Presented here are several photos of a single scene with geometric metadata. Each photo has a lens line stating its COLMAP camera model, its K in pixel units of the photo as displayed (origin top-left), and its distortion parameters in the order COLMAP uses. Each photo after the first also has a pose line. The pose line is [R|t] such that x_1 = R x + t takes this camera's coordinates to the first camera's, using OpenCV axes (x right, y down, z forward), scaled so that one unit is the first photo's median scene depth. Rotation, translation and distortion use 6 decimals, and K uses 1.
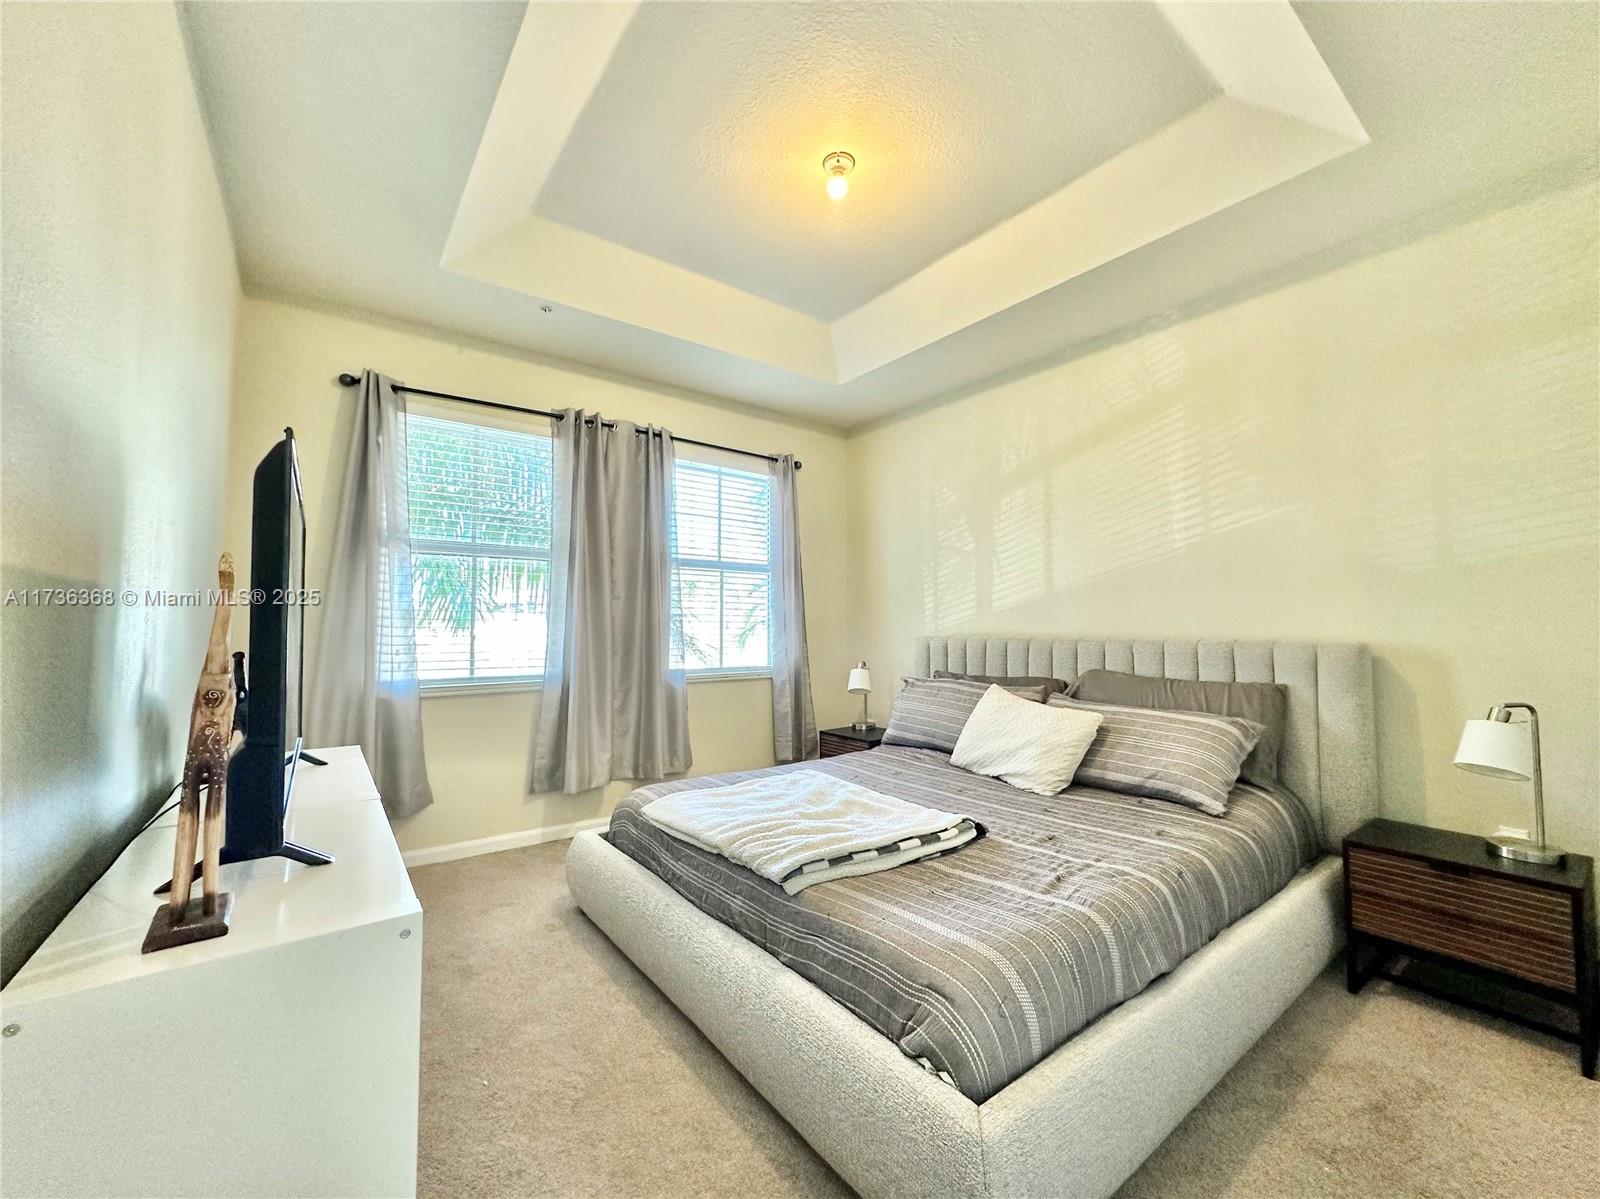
lens RADIAL K [[637.8, 0, 802.5], [0, 637.8, 600.4], [0, 0, 1]] dist [0.001058, 0.000036]
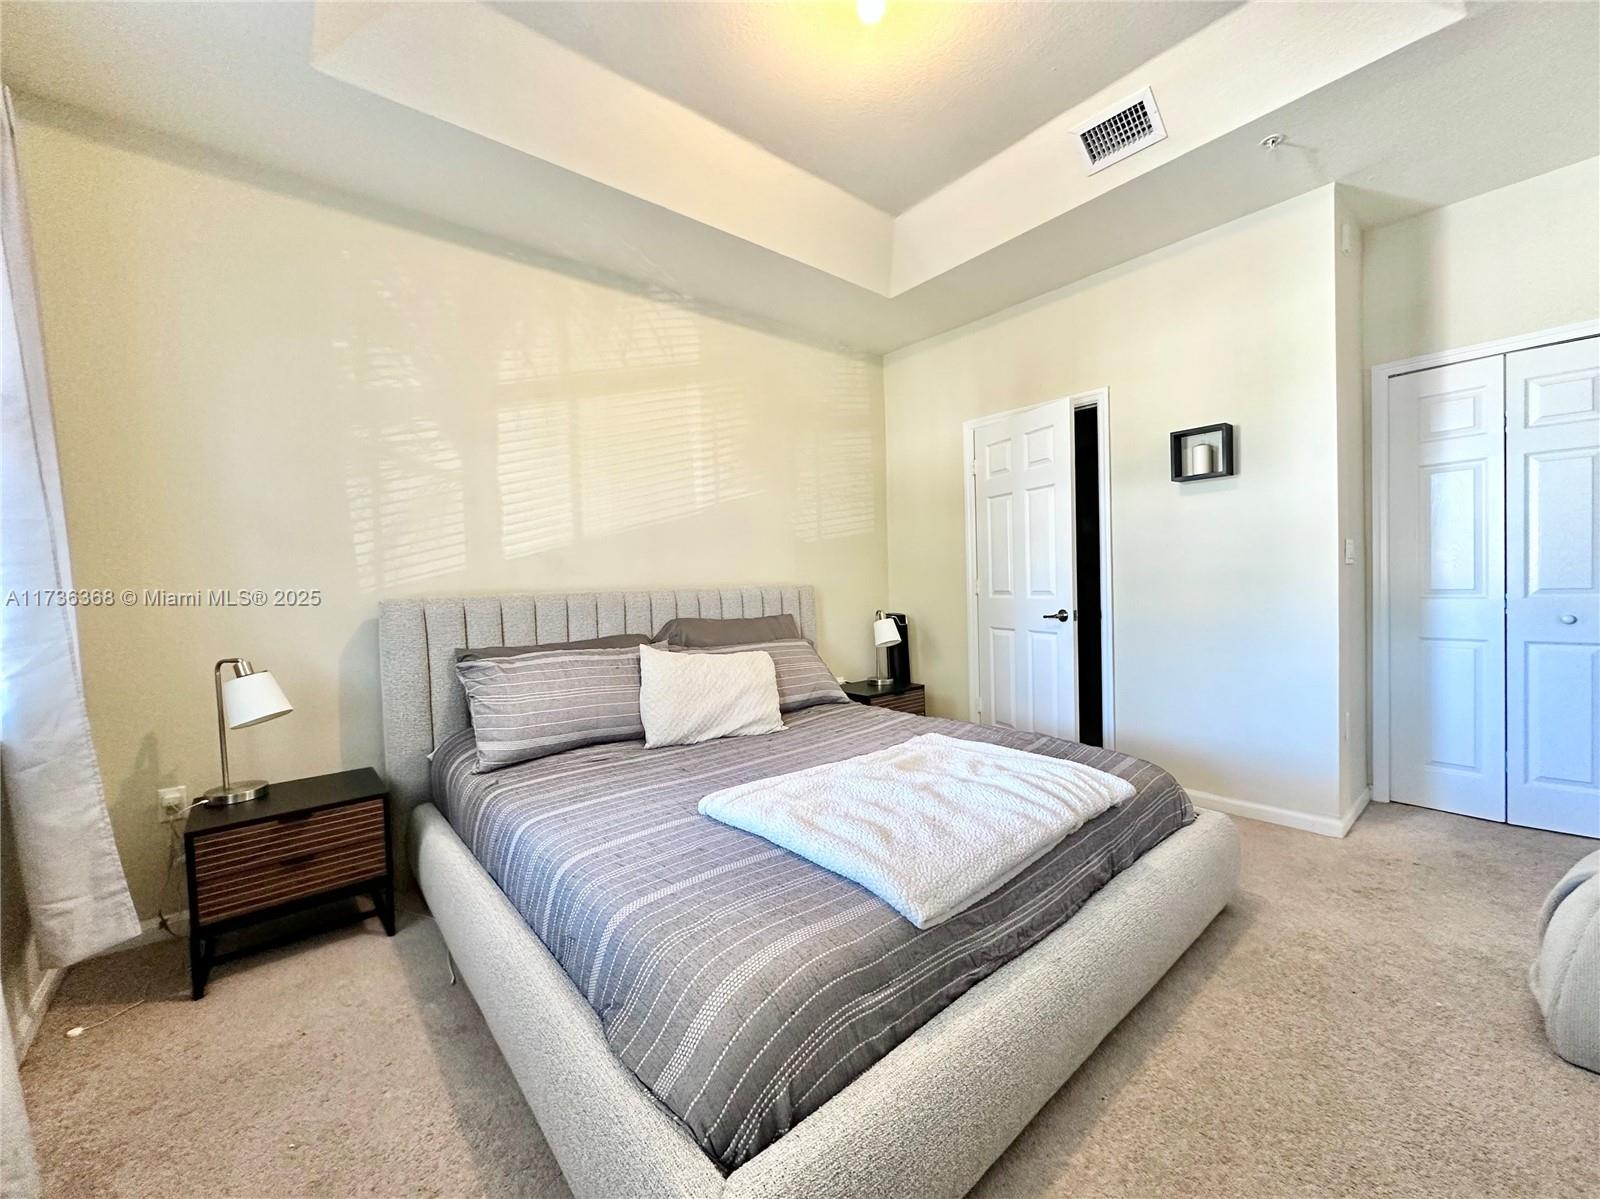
lens RADIAL K [[637.8, 0, 804.7], [0, 637.8, 598.6], [0, 0, 1]] dist [0.001058, 0.000036]
pose [[-0.062811, -0.022726, 0.997767, -0.520634], [-0.008905, 0.999714, 0.022210, 0.046765], [-0.997986, -0.007490, -0.062995, 0.789890]]
